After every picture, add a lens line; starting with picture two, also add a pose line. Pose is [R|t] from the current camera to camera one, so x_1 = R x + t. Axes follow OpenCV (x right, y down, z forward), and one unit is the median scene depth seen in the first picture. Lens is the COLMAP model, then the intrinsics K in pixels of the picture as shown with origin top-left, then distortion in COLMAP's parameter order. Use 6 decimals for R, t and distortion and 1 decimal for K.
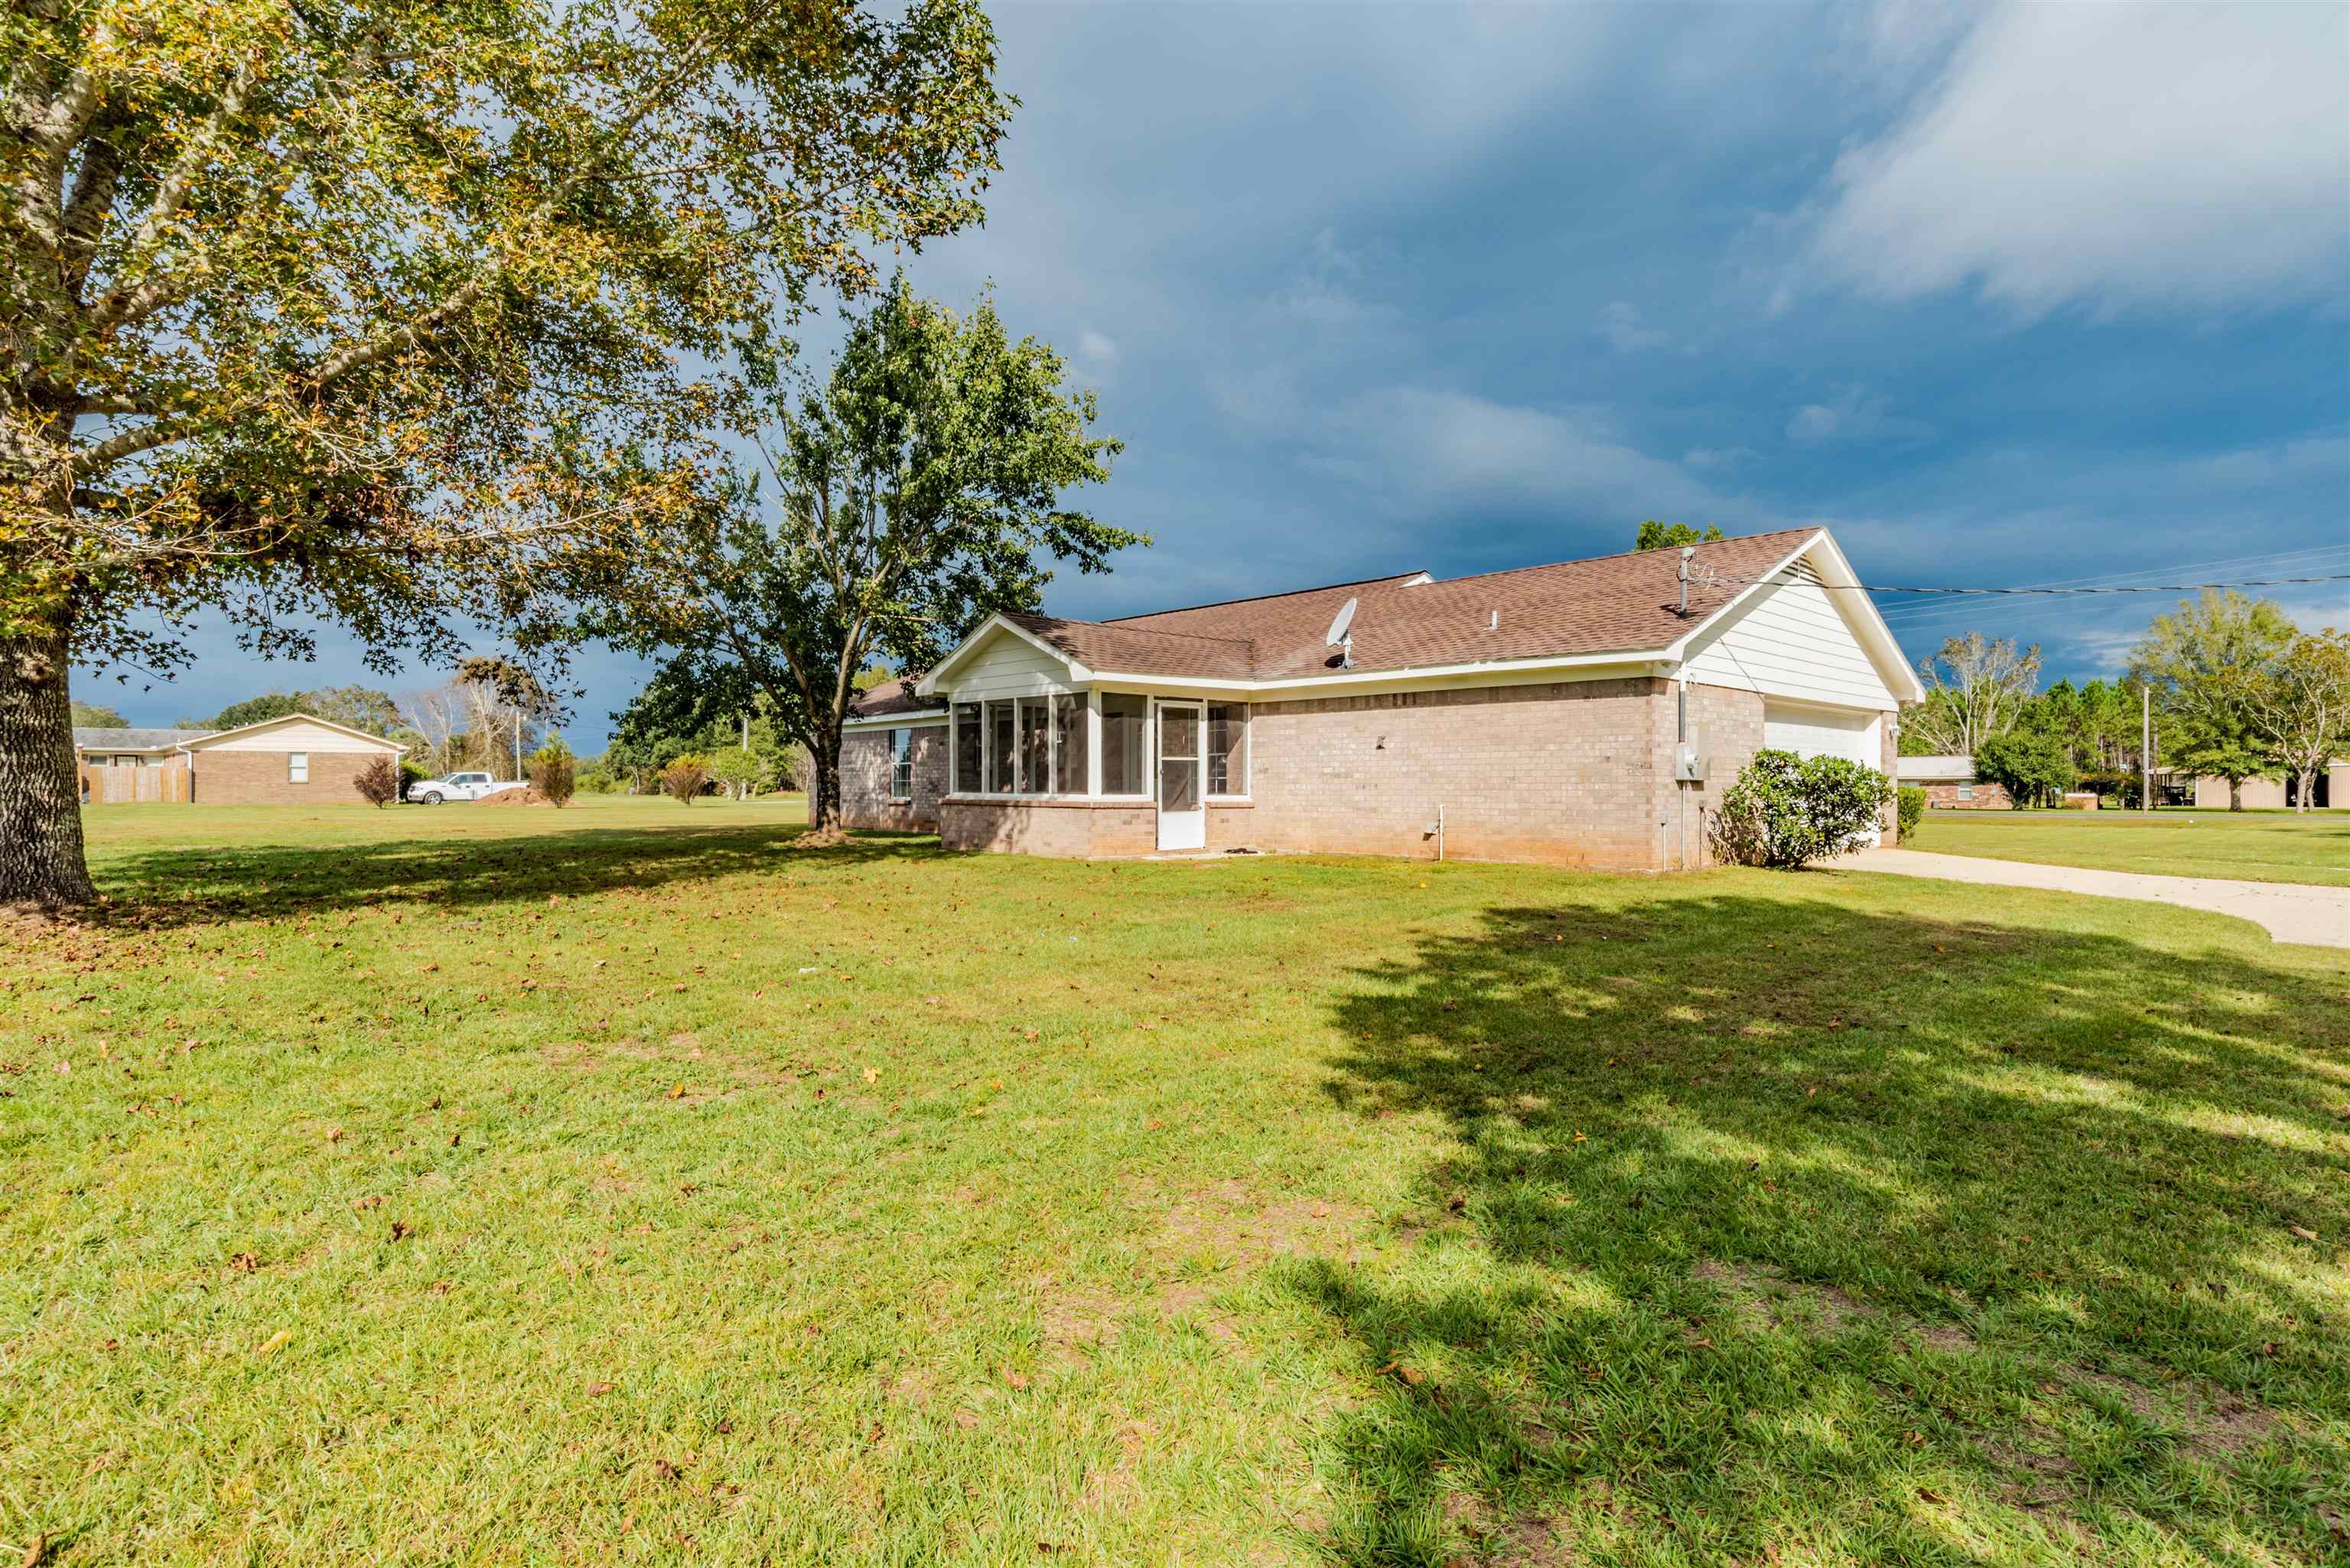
lens RADIAL K [[1194.4, 0, 1173.0], [0, 1194.4, 783.7], [0, 0, 1]] dist [-0.041210, 0.012115]
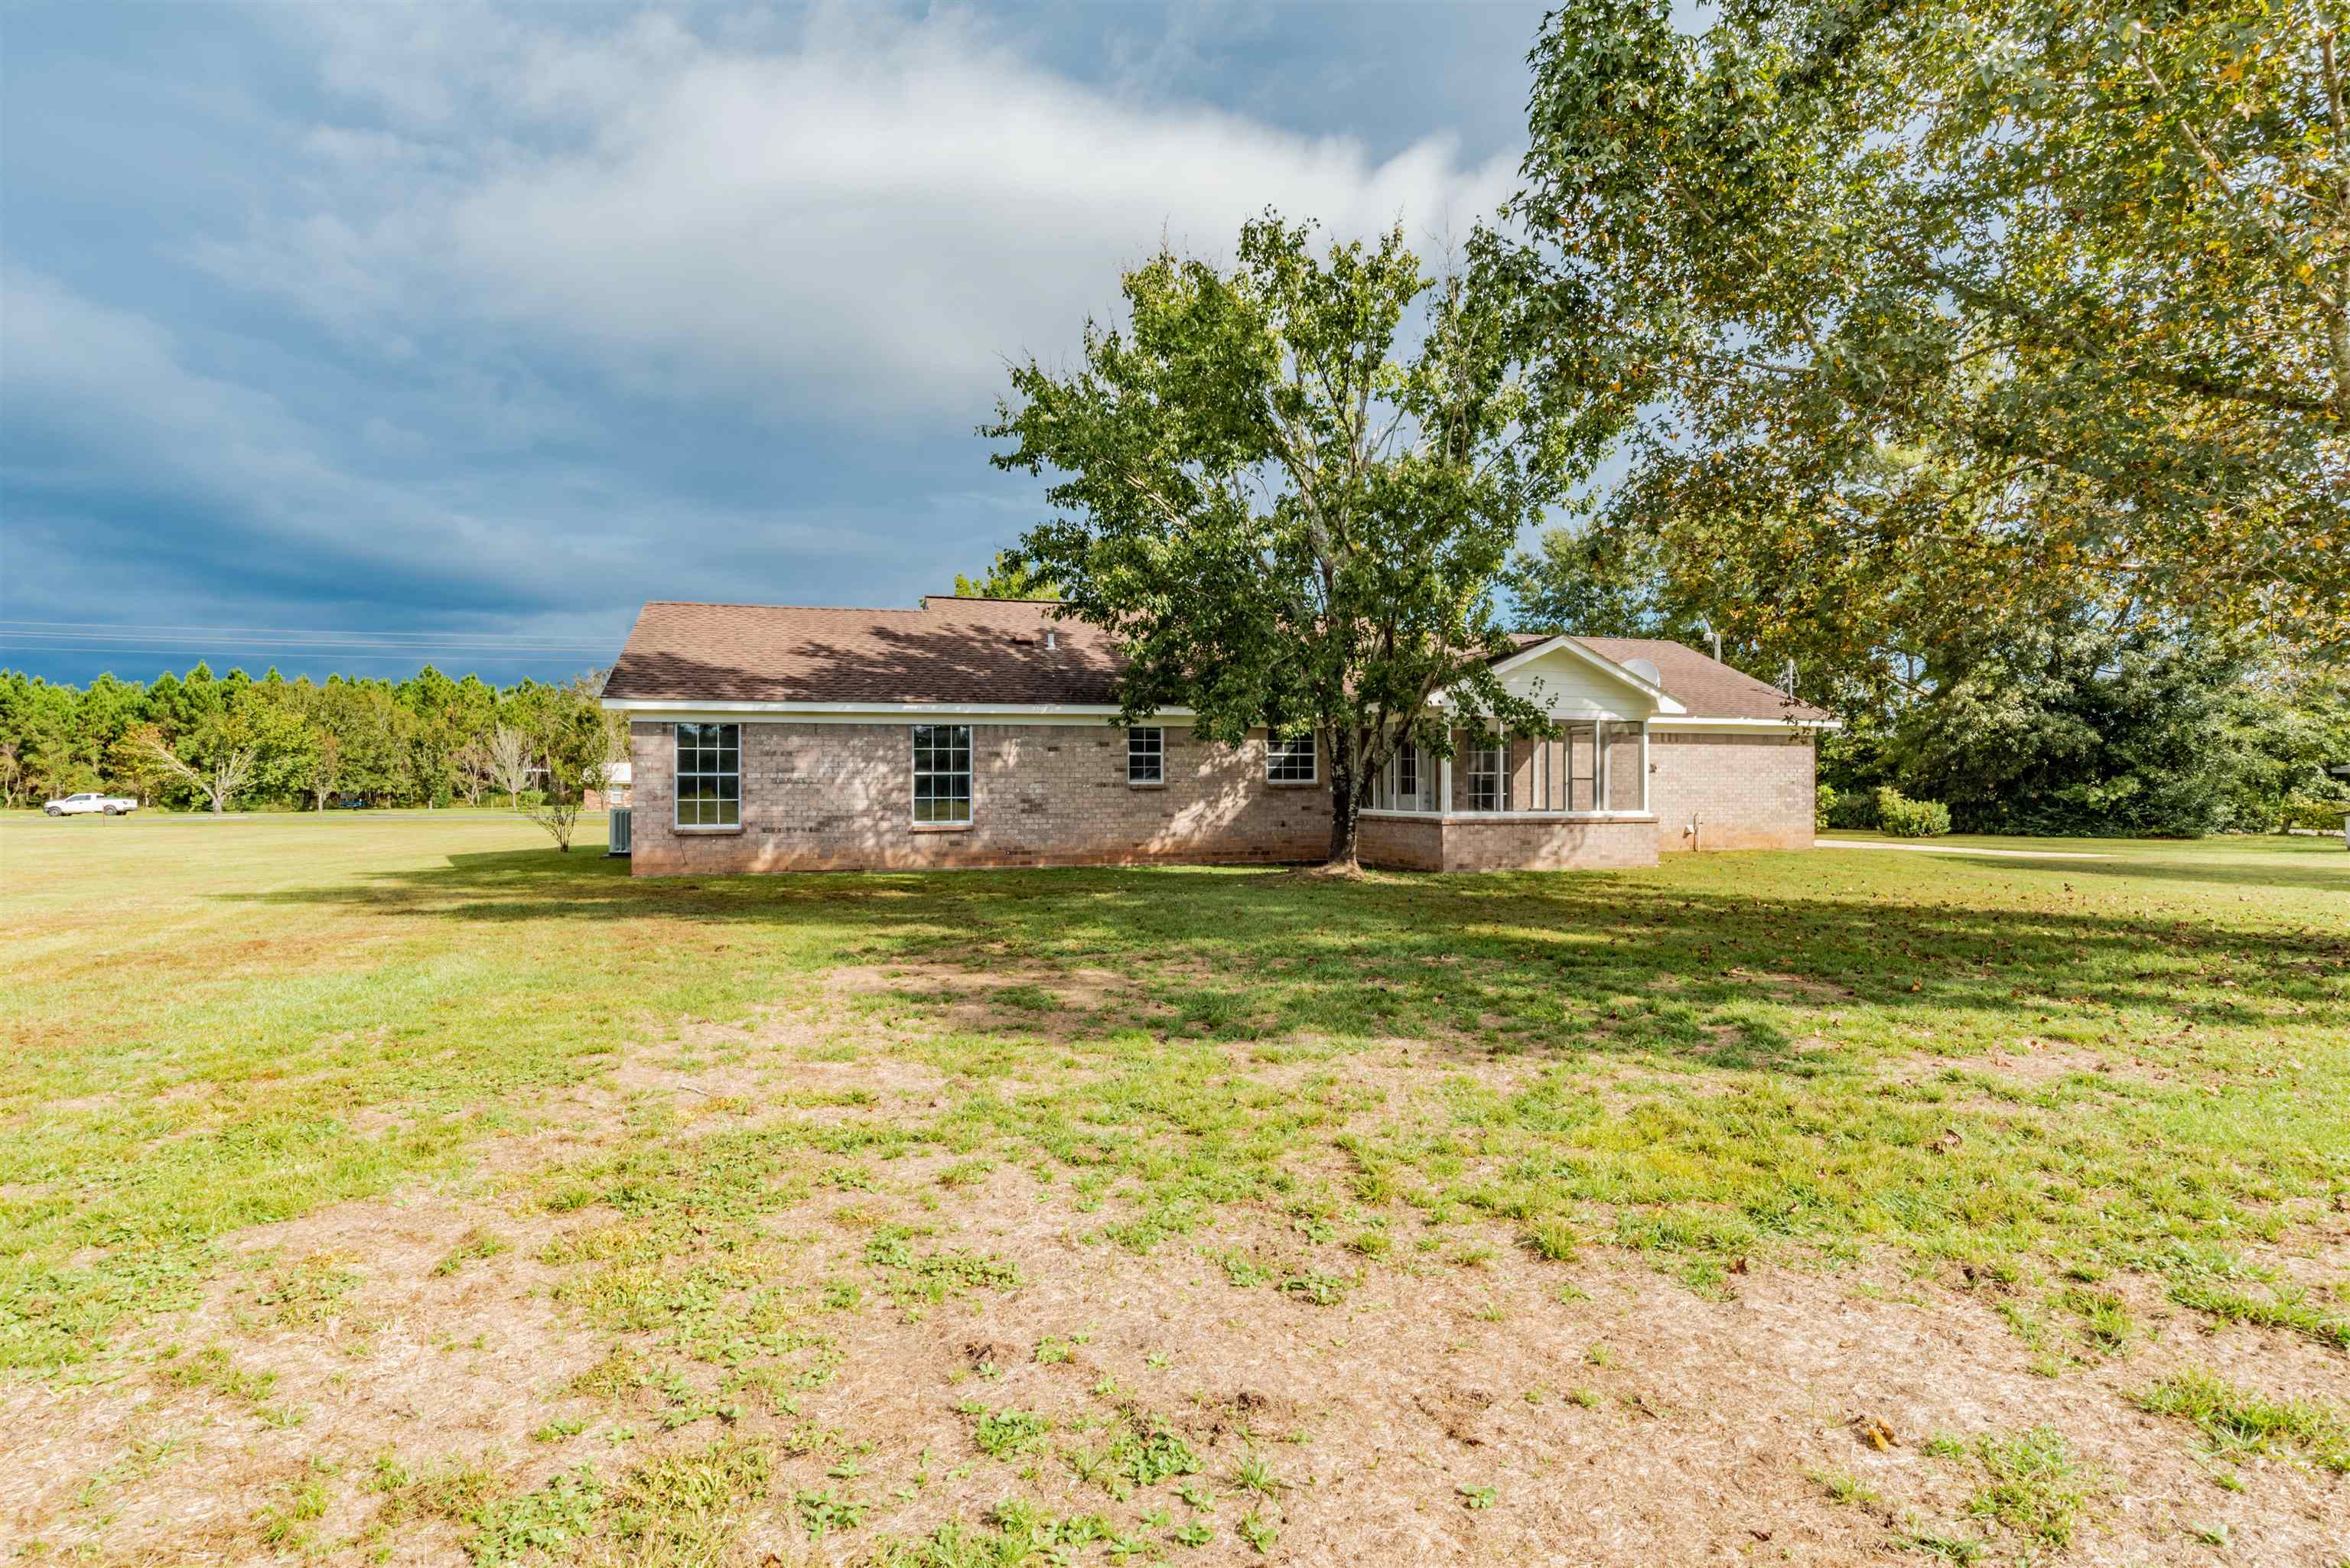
lens RADIAL K [[1194.4, 0, 1166.9], [0, 1194.4, 774.4], [0, 0, 1]] dist [-0.041210, 0.012115]
pose [[0.431820, 0.003759, 0.901952, -1.217030], [0.000706, 0.999990, -0.004505, -0.020395], [-0.901959, 0.002583, 0.431813, 0.863931]]
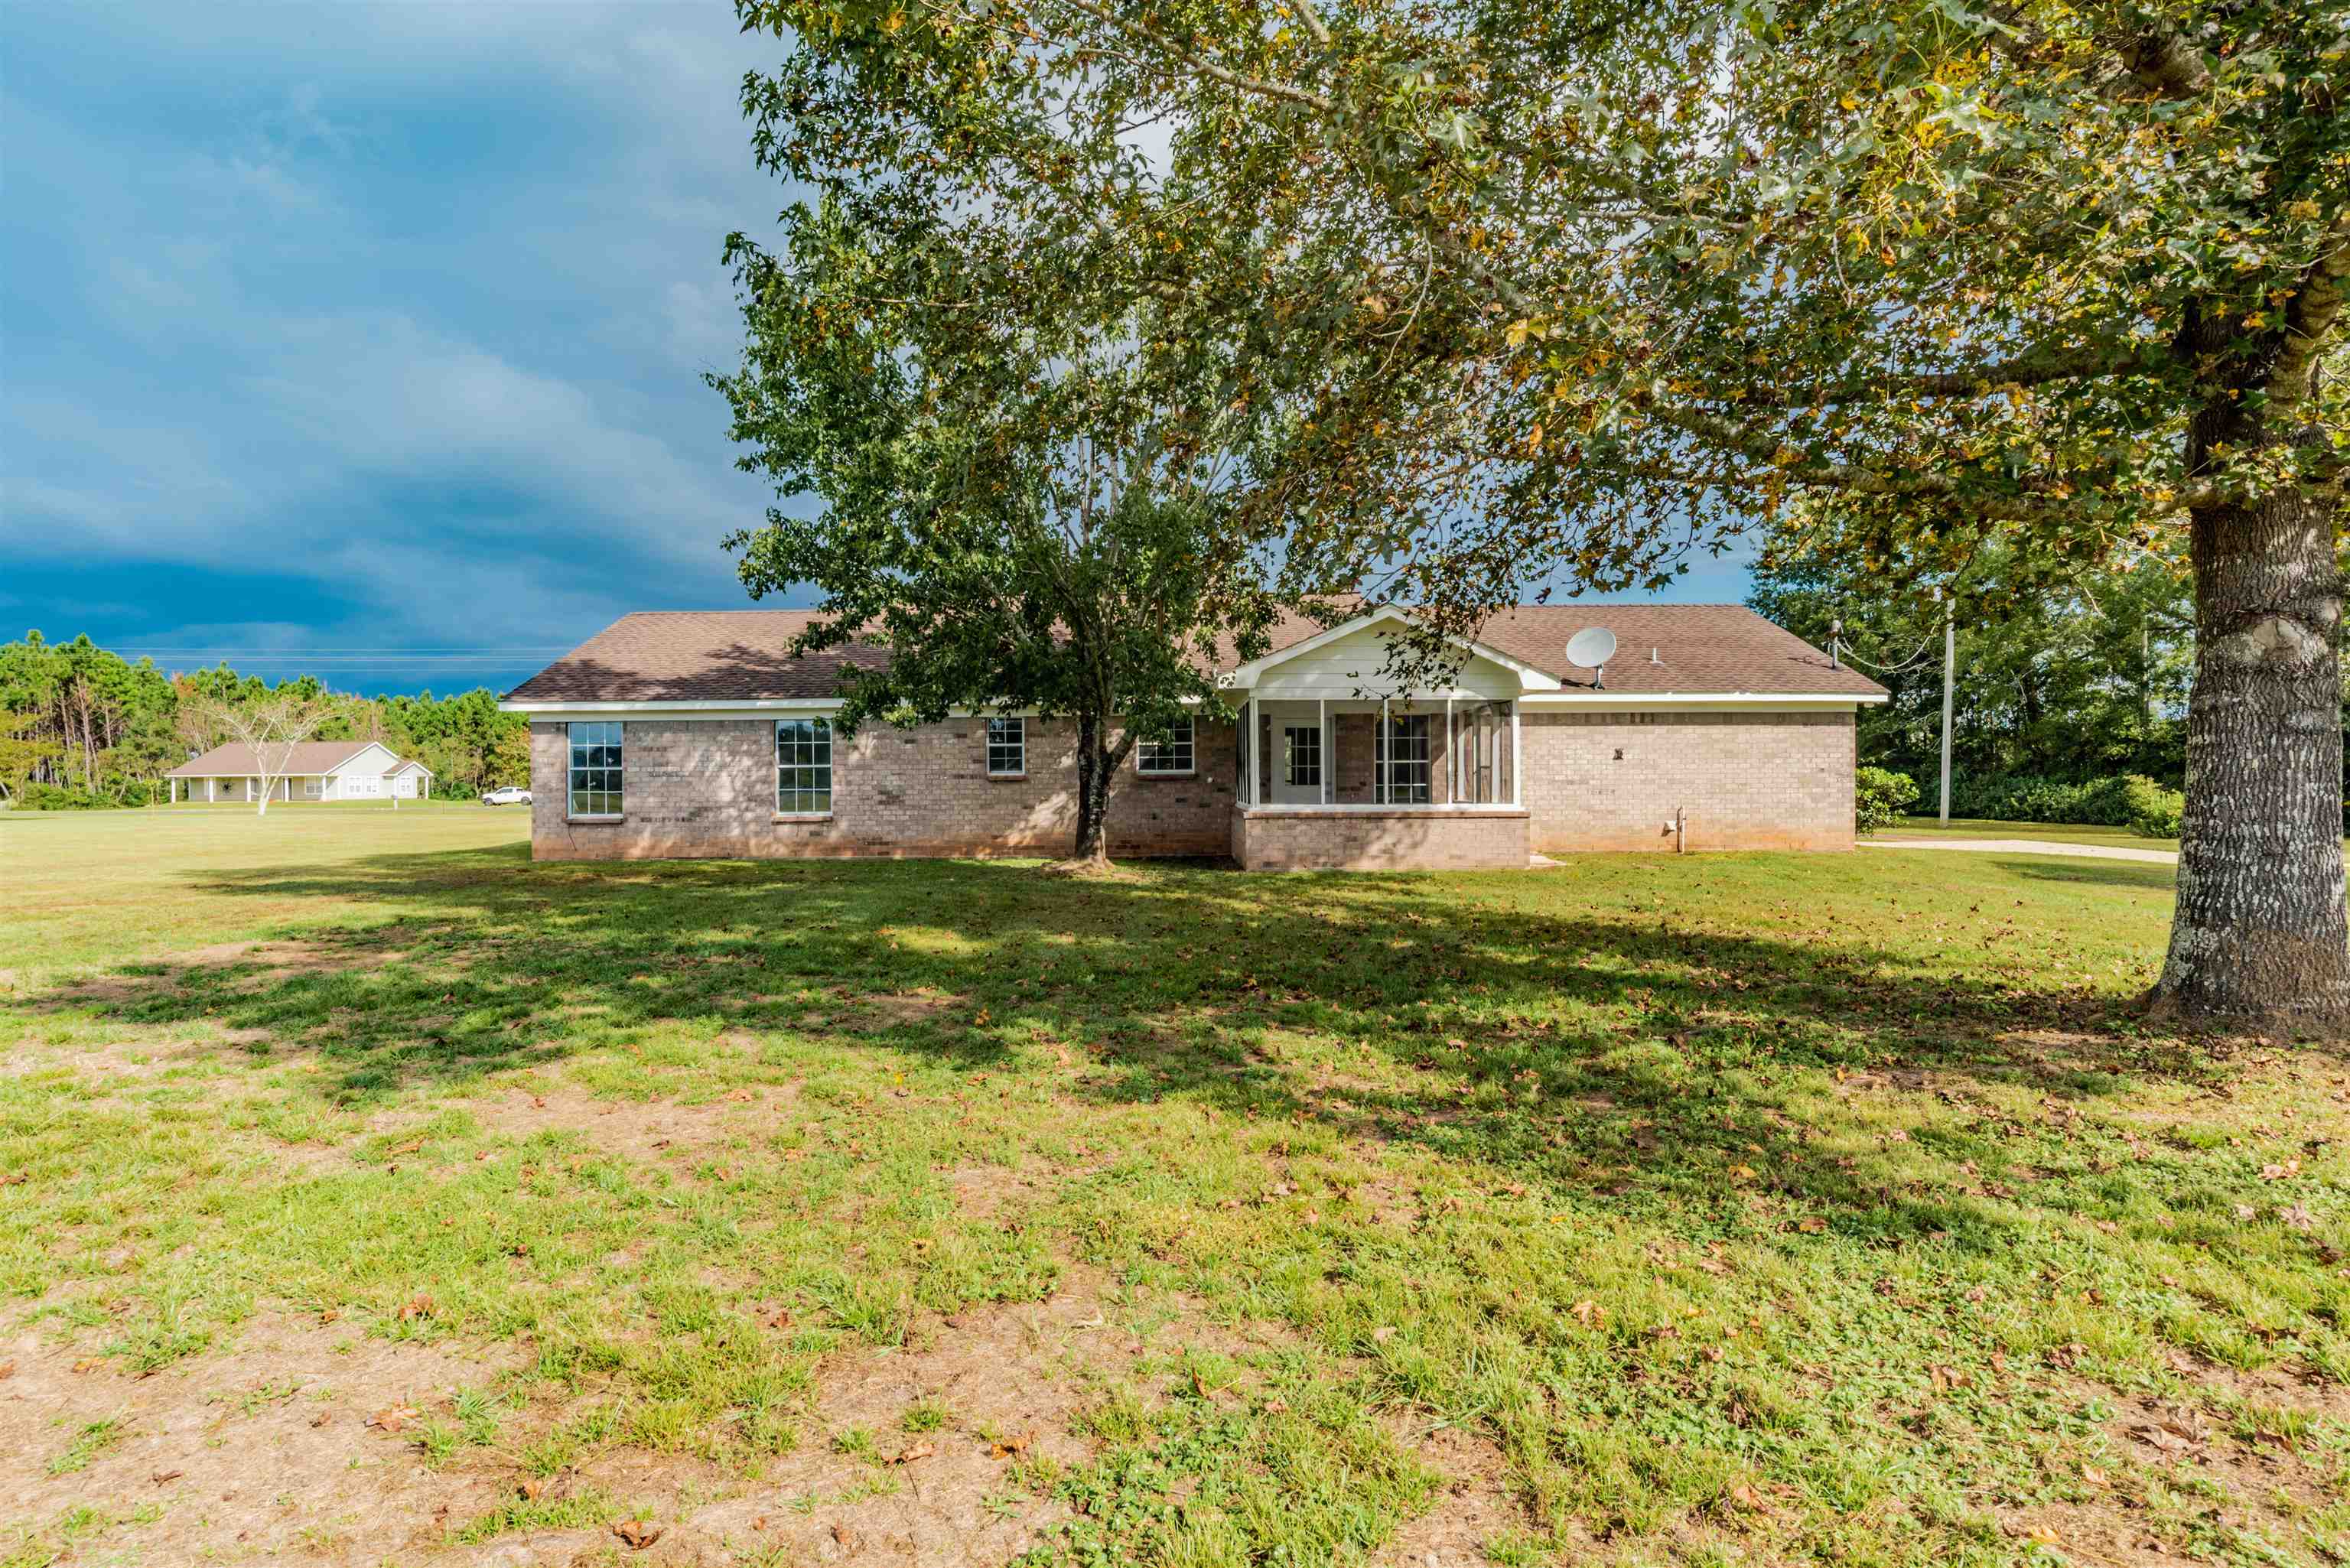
lens RADIAL K [[1194.4, 0, 1151.2], [0, 1194.4, 800.6], [0, 0, 1]] dist [-0.041210, 0.012115]
pose [[0.677527, -0.022285, 0.735160, -0.938141], [0.006770, 0.999687, 0.024064, -0.018804], [-0.735467, -0.011327, 0.677466, 0.516795]]
